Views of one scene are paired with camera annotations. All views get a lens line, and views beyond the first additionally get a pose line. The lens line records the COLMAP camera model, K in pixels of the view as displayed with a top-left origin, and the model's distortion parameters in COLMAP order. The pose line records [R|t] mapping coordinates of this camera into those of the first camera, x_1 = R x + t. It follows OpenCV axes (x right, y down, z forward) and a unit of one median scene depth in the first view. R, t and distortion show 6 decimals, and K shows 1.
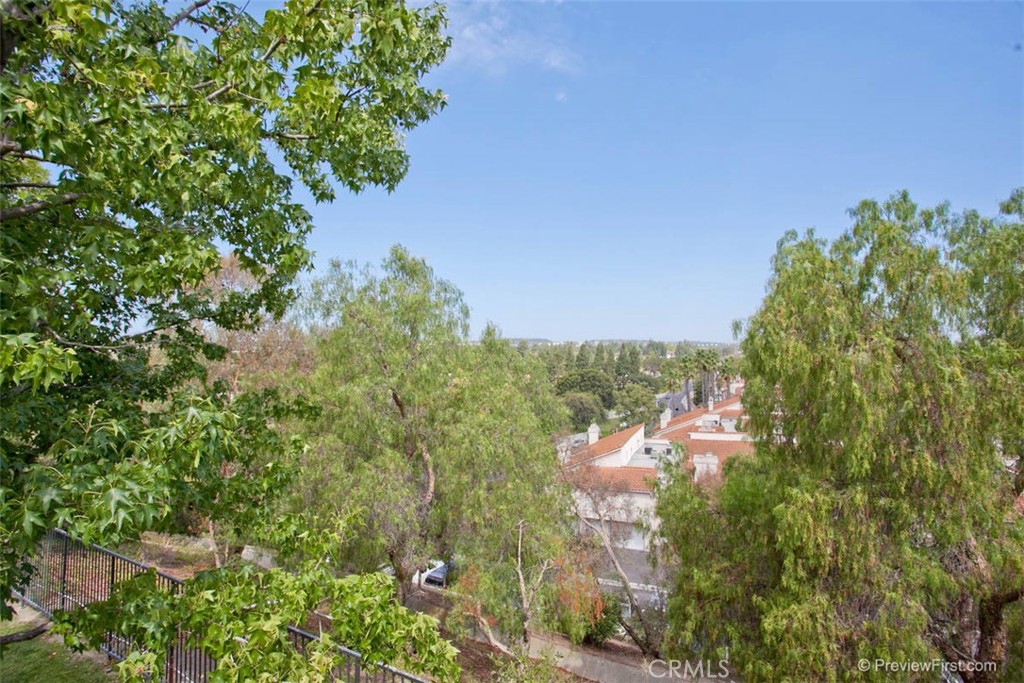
lens RADIAL K [[506.2, 0, 511.7], [0, 506.2, 345.0], [0, 0, 1]] dist [-0.079199, 0.035304]
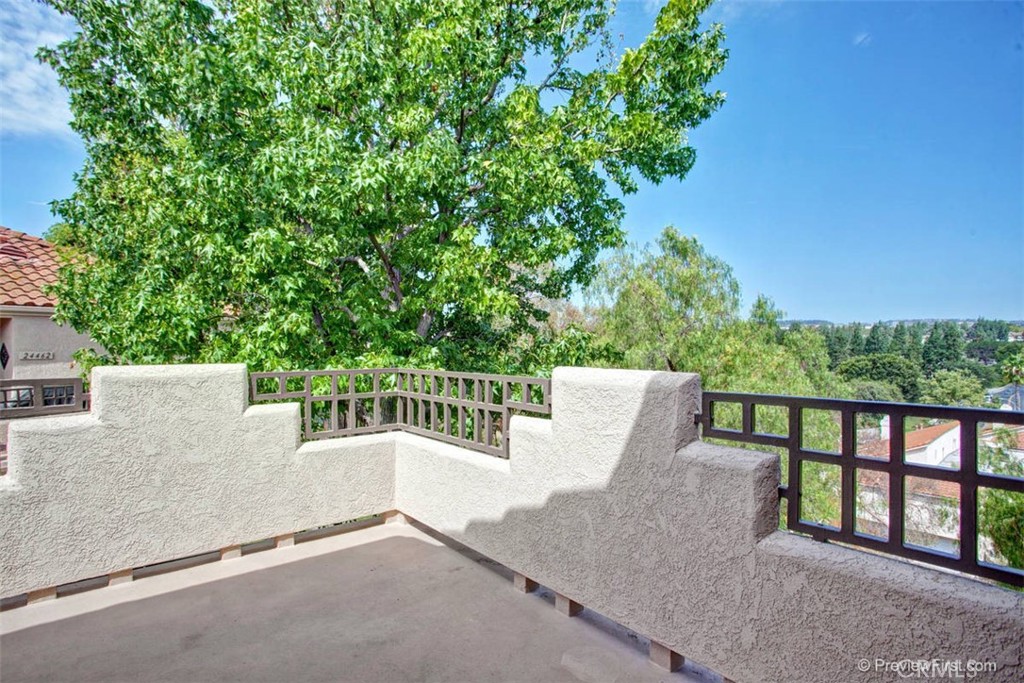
lens RADIAL K [[506.2, 0, 511.7], [0, 506.2, 345.0], [0, 0, 1]] dist [-0.079199, 0.035304]
pose [[0.878013, -0.001016, -0.478635, -0.006026], [0.015583, 0.999528, 0.026464, 0.038068], [0.478382, -0.030694, 0.877615, -0.170687]]
